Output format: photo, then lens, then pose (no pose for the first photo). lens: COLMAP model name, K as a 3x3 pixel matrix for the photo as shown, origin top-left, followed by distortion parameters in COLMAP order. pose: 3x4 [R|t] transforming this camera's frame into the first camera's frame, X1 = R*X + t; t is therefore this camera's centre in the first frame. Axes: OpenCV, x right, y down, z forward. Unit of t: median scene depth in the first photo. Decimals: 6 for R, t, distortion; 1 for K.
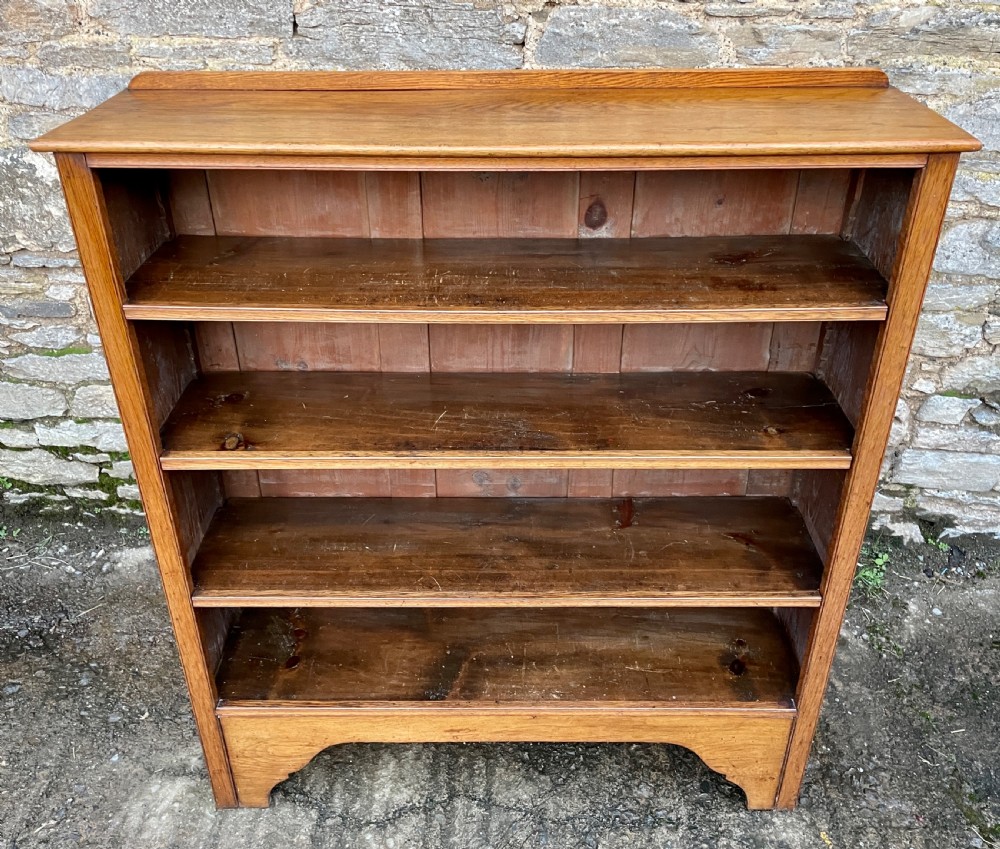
lens RADIAL K [[886.8, 0, 503.4], [0, 886.8, 369.7], [0, 0, 1]] dist [0.064223, -0.075449]
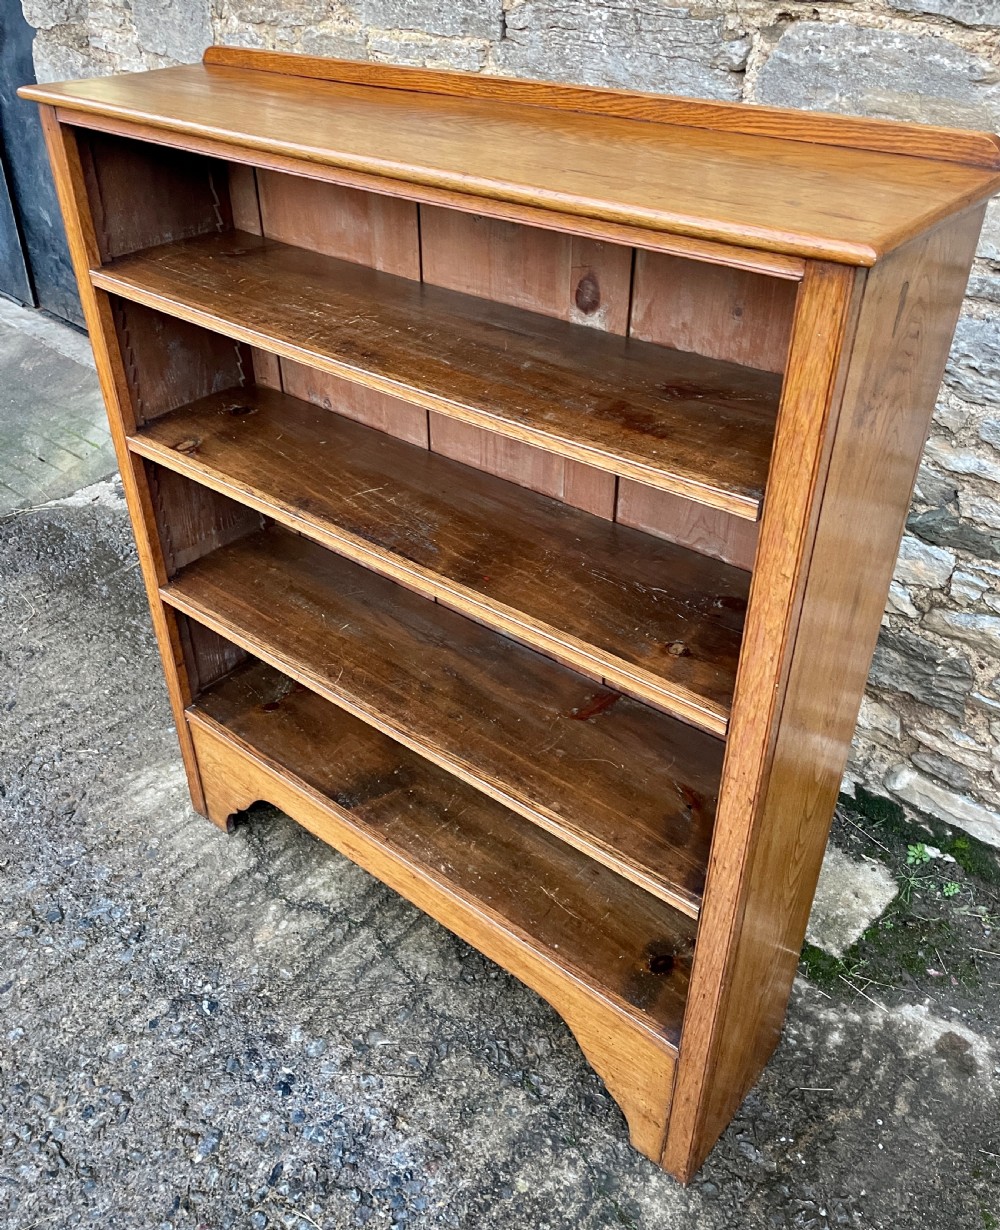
lens RADIAL K [[1039.3, 0, 480.7], [0, 1039.3, 586.8], [0, 0, 1]] dist [0.082827, -0.111852]
pose [[0.766834, 0.353706, -0.535592, 0.491471], [-0.311210, 0.934701, 0.171704, -0.056308], [0.561351, 0.035013, 0.826837, 0.193720]]
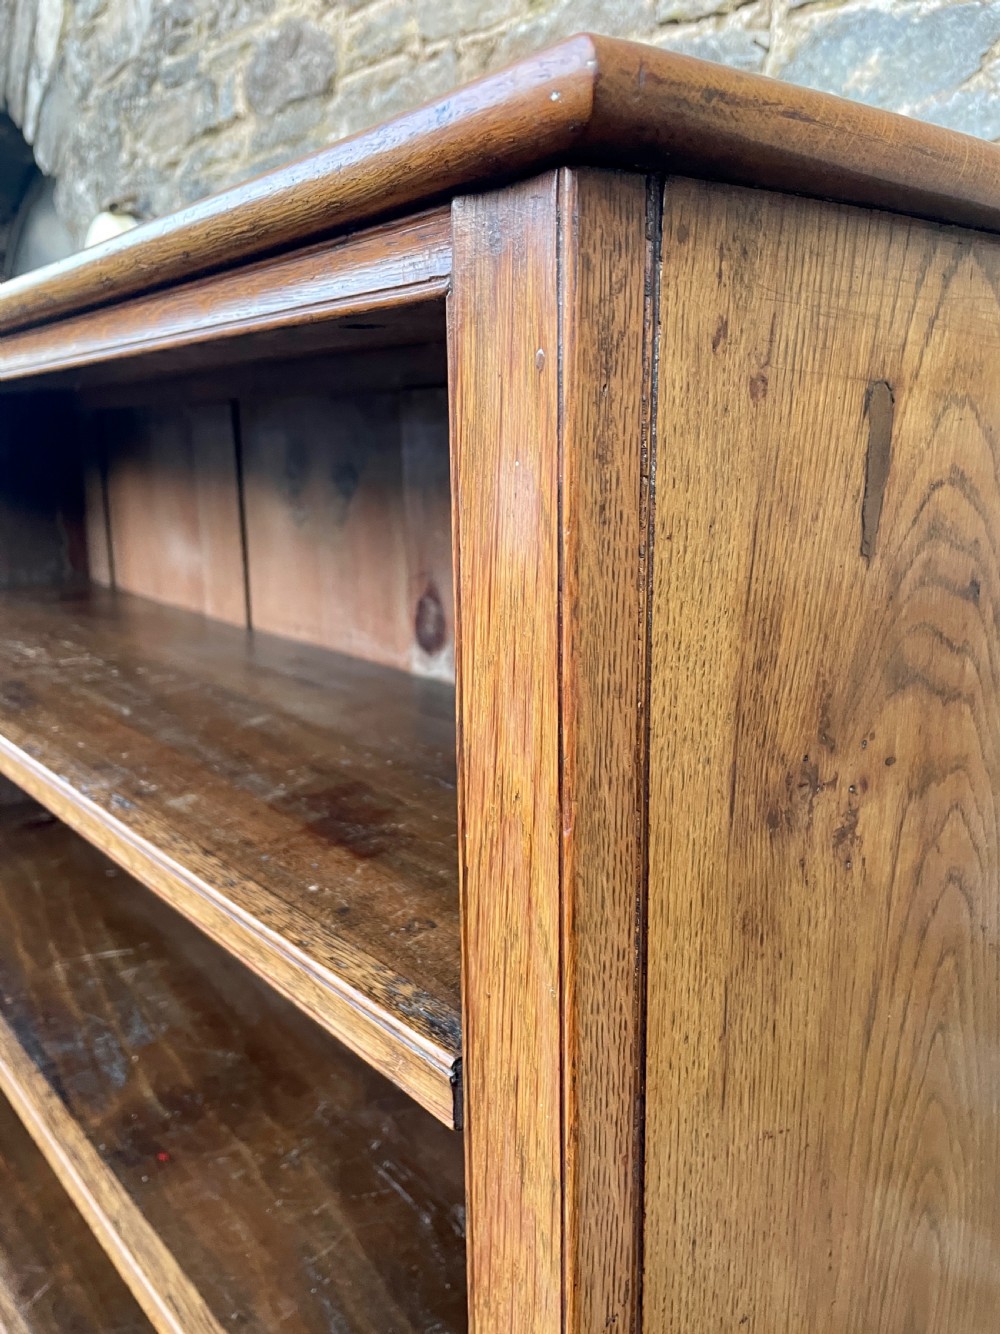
lens RADIAL K [[1086.8, 0, 482.1], [0, 1086.8, 642.2], [0, 0, 1]] dist [0.005472, -0.009720]
pose [[0.634257, 0.145429, -0.759321, 0.421834], [-0.374868, 0.916820, -0.137531, -0.086637], [0.676160, 0.371875, 0.636016, 0.578727]]
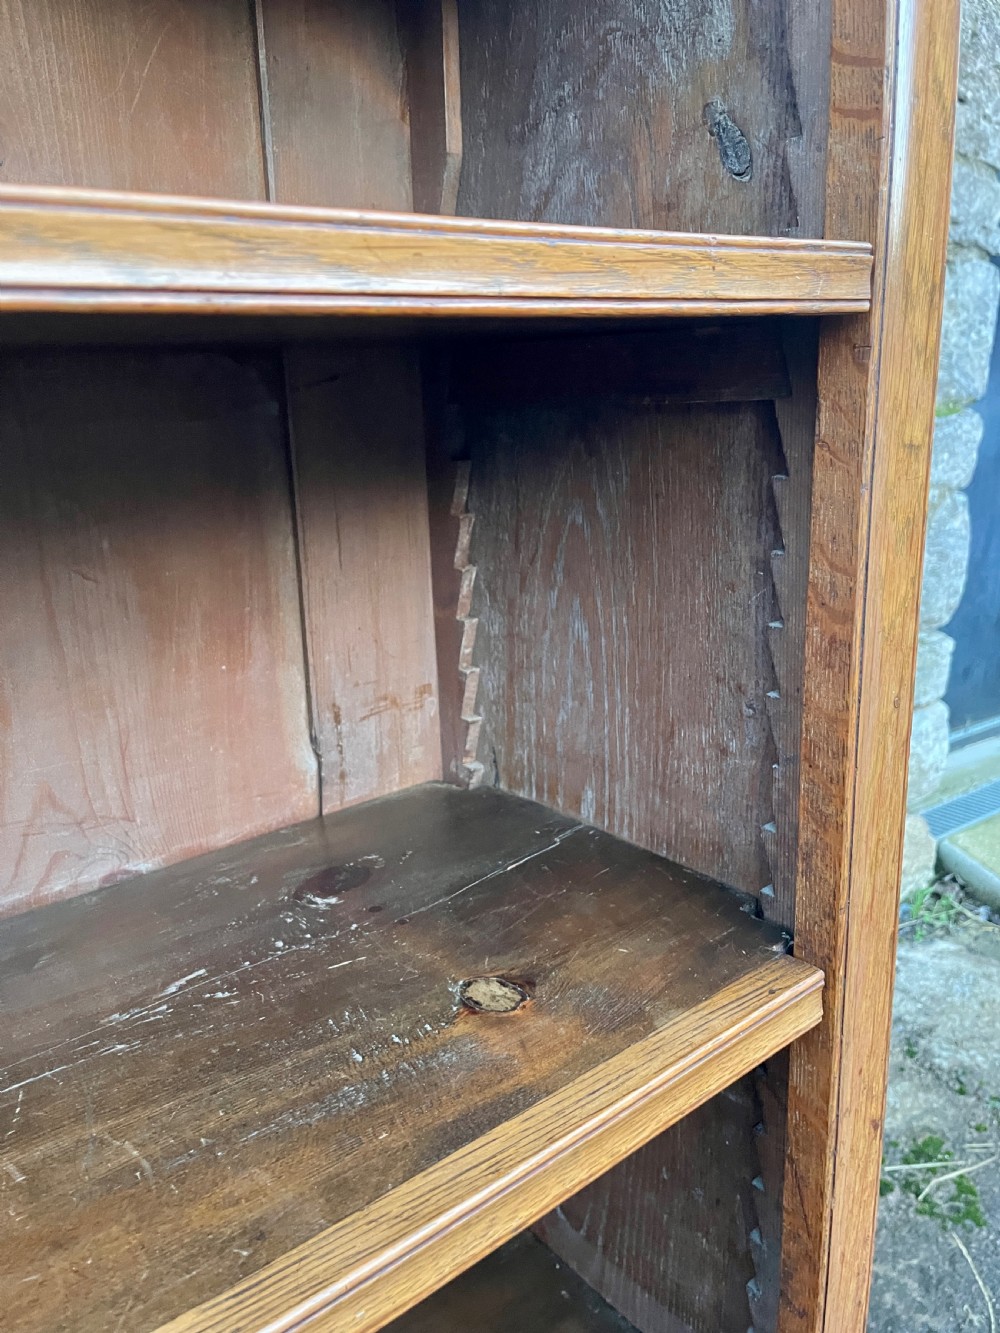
lens RADIAL K [[1013.3, 0, 491.6], [0, 1013.3, 653.4], [0, 0, 1]] dist [0.082878, -0.116943]
pose [[0.768557, -0.179155, 0.614185, 0.126416], [0.343682, 0.925330, -0.160149, 0.023921], [-0.539632, 0.334168, 0.772741, 0.625119]]
